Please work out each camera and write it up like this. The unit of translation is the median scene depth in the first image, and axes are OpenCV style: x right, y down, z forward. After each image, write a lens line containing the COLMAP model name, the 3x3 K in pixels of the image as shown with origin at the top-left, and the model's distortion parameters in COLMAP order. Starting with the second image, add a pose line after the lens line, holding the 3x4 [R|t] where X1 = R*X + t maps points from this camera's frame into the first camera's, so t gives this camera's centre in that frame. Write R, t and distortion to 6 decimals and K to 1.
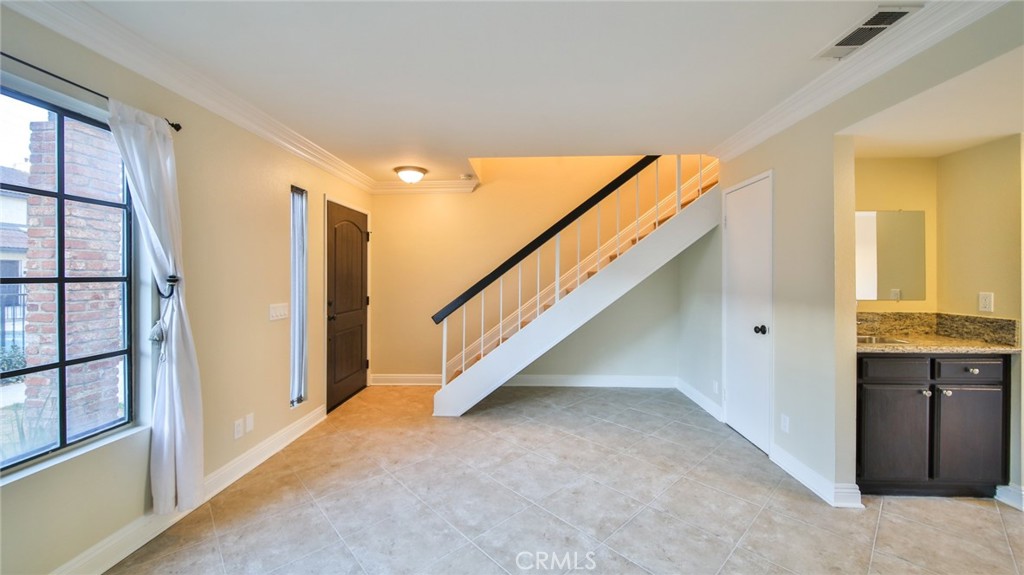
lens RADIAL K [[381.5, 0, 514.1], [0, 381.5, 277.1], [0, 0, 1]] dist [0.001366, -0.001690]
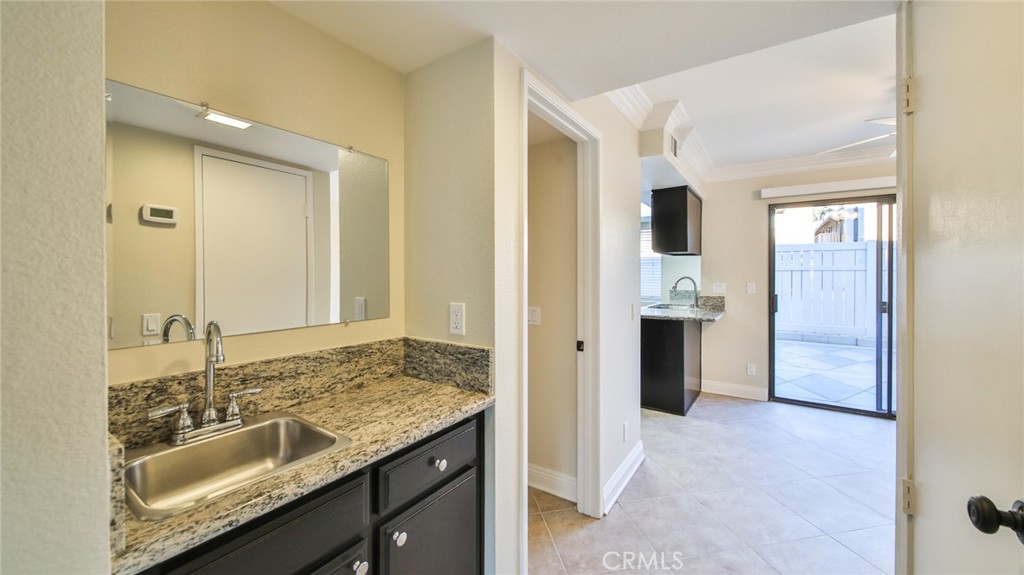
lens RADIAL K [[381.5, 0, 516.0], [0, 381.5, 273.2], [0, 0, 1]] dist [0.001366, -0.001690]
pose [[0.517895, 0.000172, 0.855444, 0.717283], [0.001922, 0.999997, -0.001365, -0.003876], [-0.855442, 0.002351, 0.517893, 0.565966]]
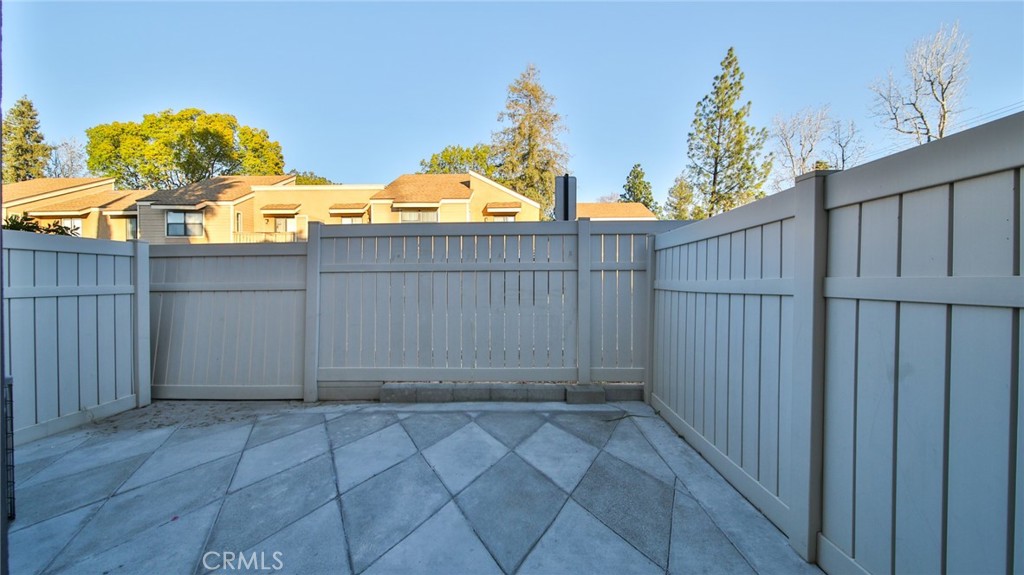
lens RADIAL K [[381.5, 0, 515.1], [0, 381.5, 279.9], [0, 0, 1]] dist [0.001366, -0.001690]
pose [[-0.029340, -0.005436, 0.999555, 2.883779], [0.005823, 0.999967, 0.005609, 0.009793], [-0.999553, 0.005985, -0.029307, 0.119489]]
